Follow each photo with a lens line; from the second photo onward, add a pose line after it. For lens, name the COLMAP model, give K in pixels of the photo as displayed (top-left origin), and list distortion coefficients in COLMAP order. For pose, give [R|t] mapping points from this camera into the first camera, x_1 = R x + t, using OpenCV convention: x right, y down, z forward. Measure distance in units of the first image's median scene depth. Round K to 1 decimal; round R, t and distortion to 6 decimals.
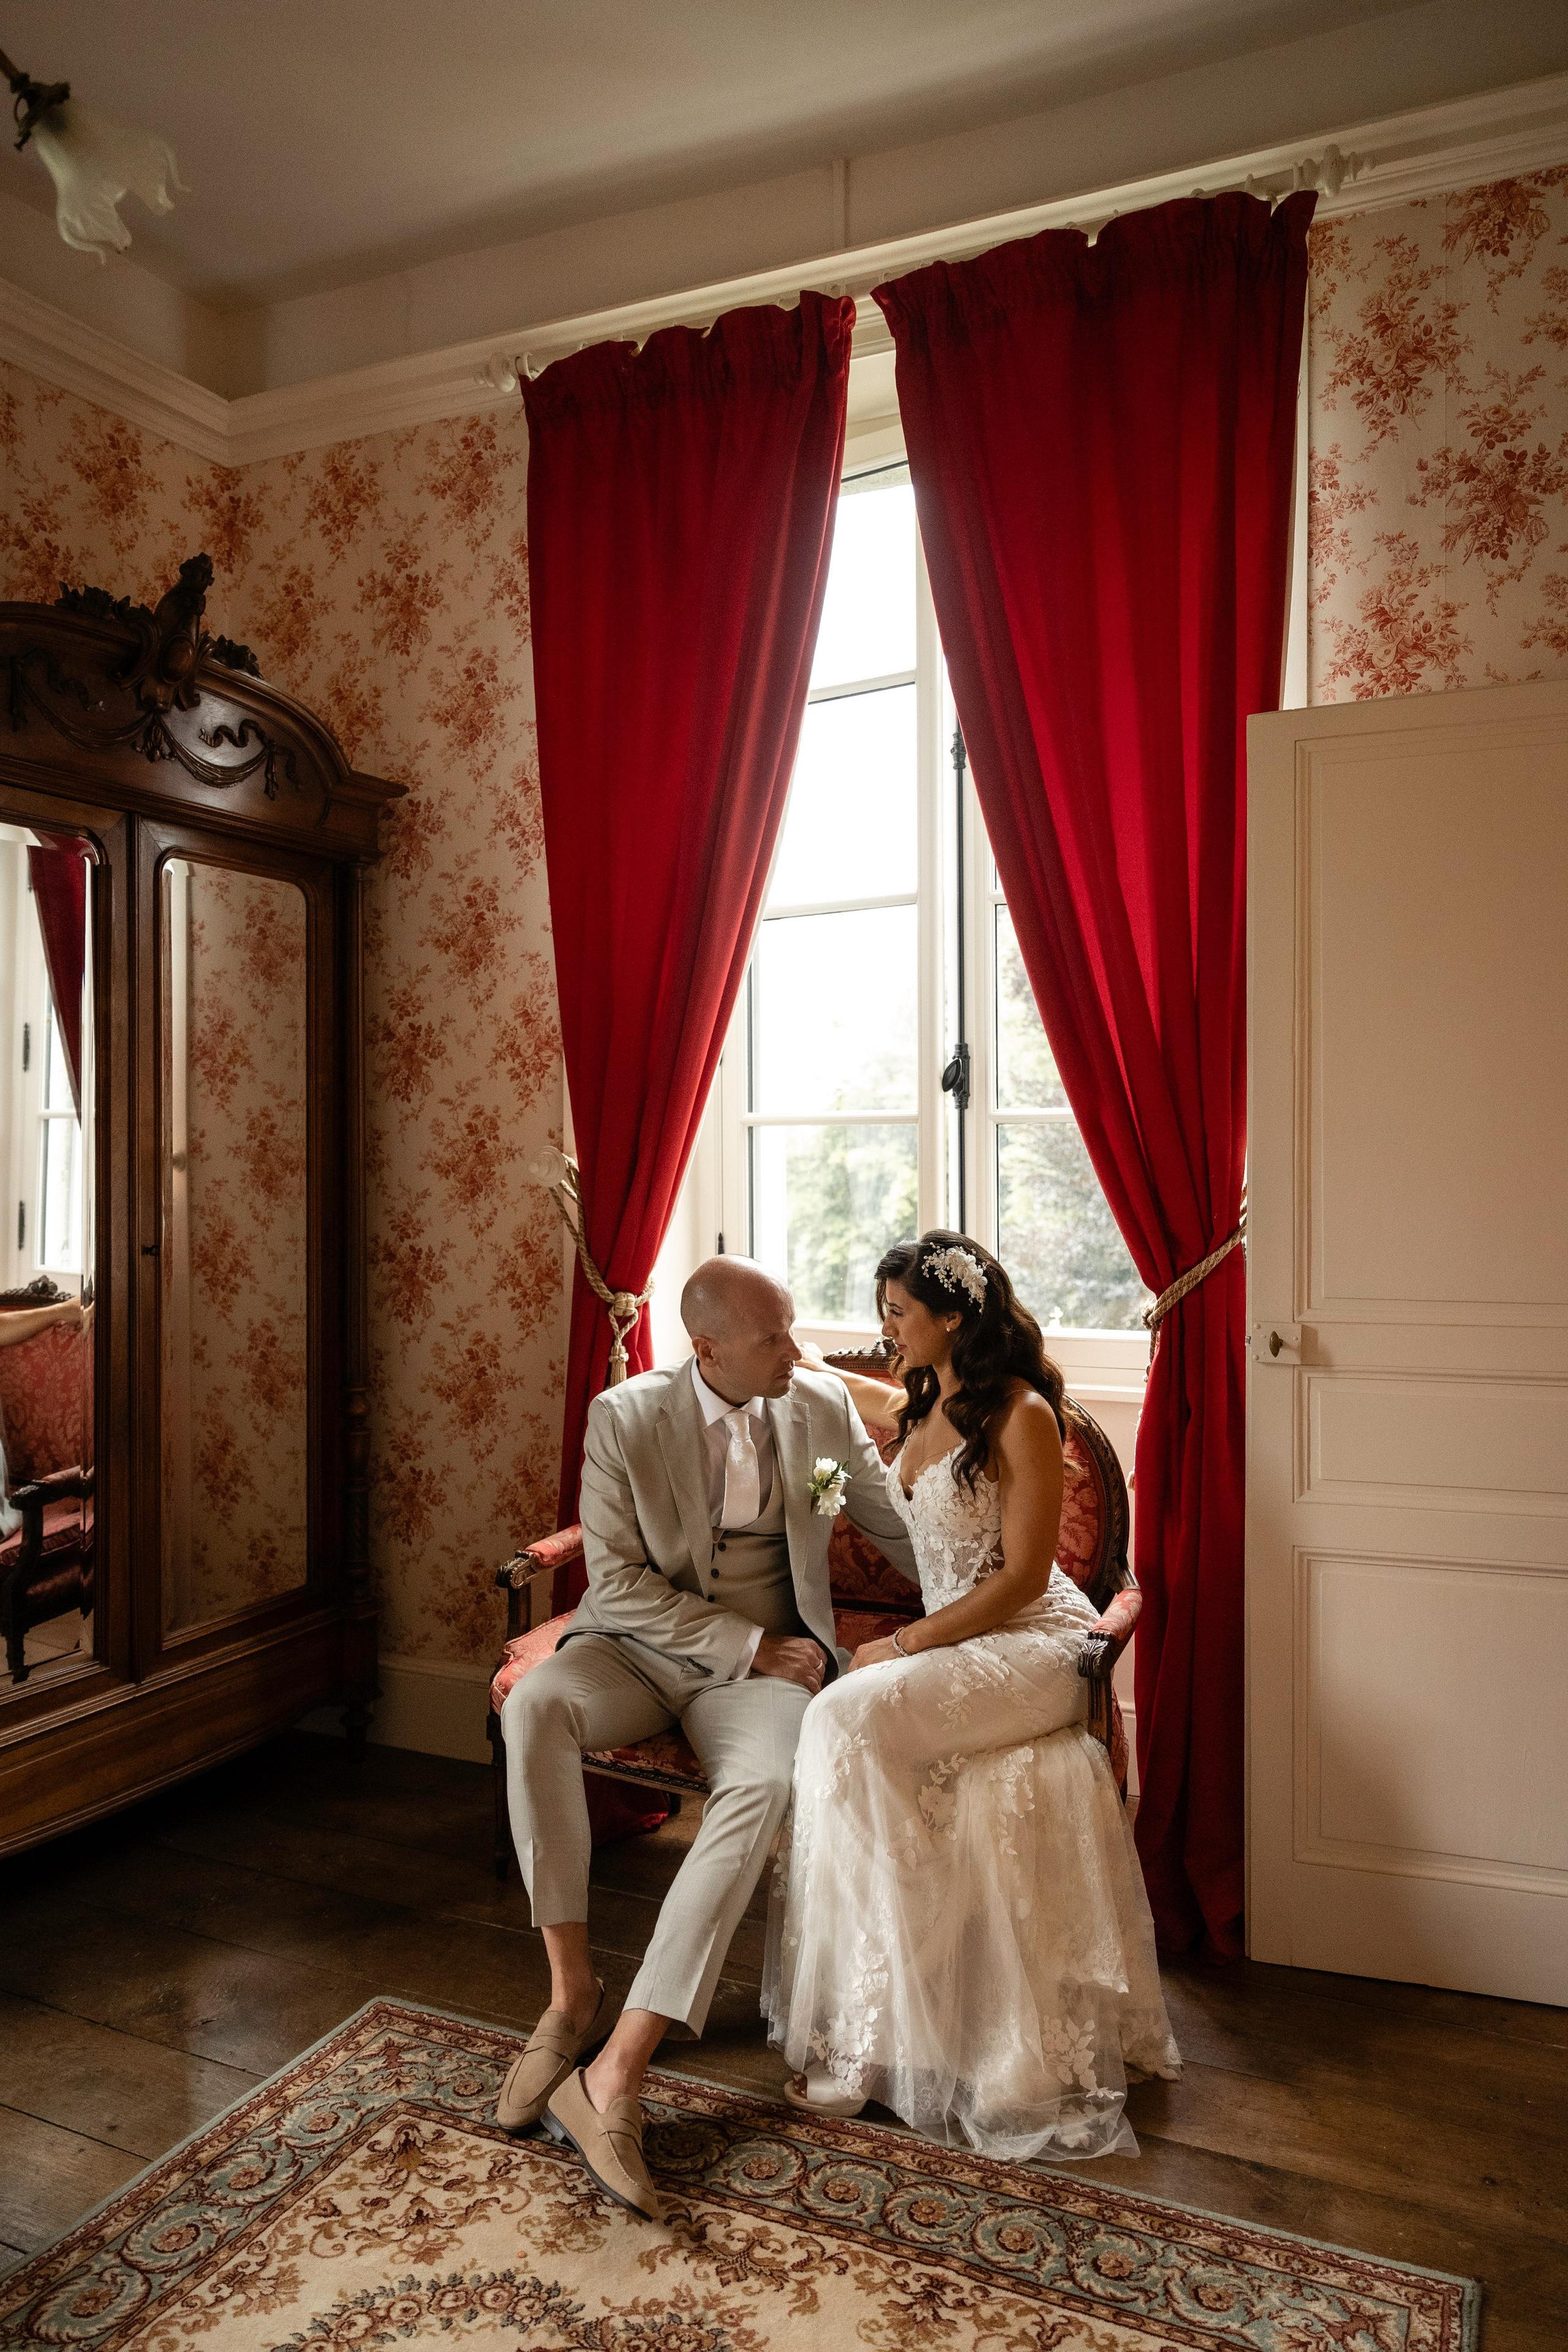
lens RADIAL K [[1623.7, 0, 784.0], [0, 1623.7, 1176.0], [0, 0, 1]] dist [-0.002556, 0.000153]
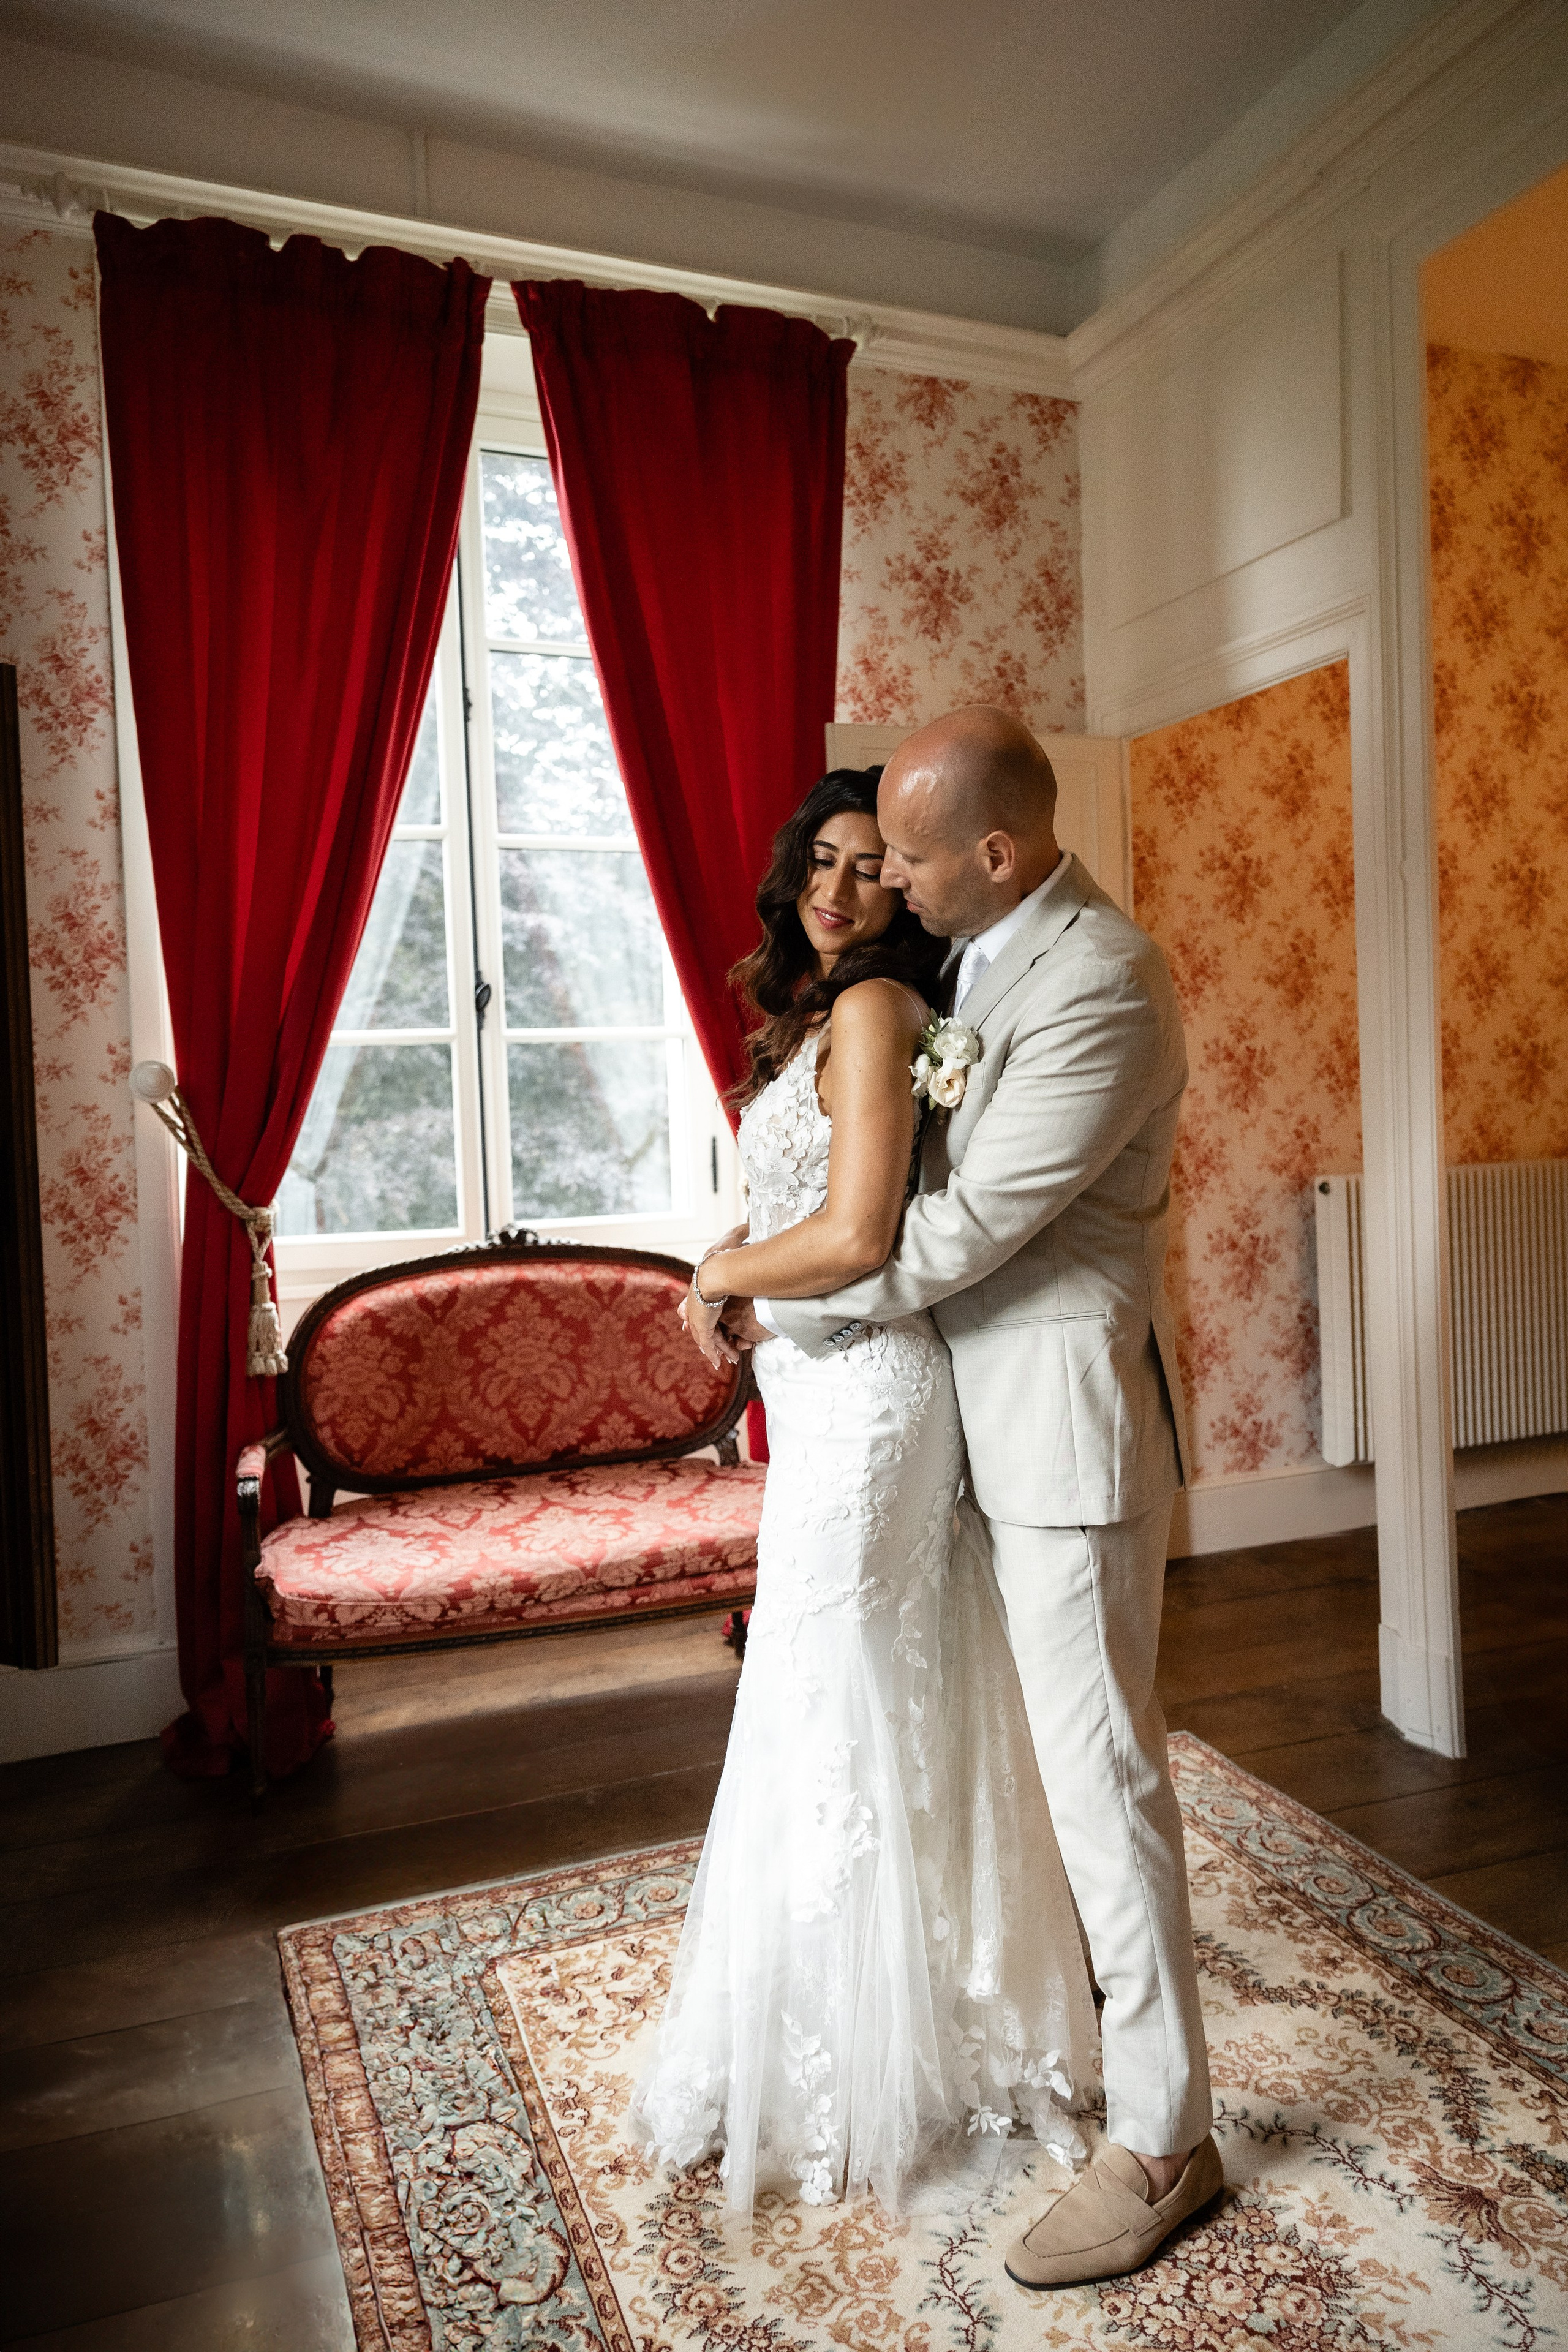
lens RADIAL K [[1544.8, 0, 784.0], [0, 1544.8, 1176.0], [0, 0, 1]] dist [-0.000180, 0.000001]
pose [[0.691574, -0.048349, 0.720686, -0.646510], [0.044759, 0.998708, 0.024049, 0.053201], [-0.720918, 0.015626, 0.692844, 0.151344]]
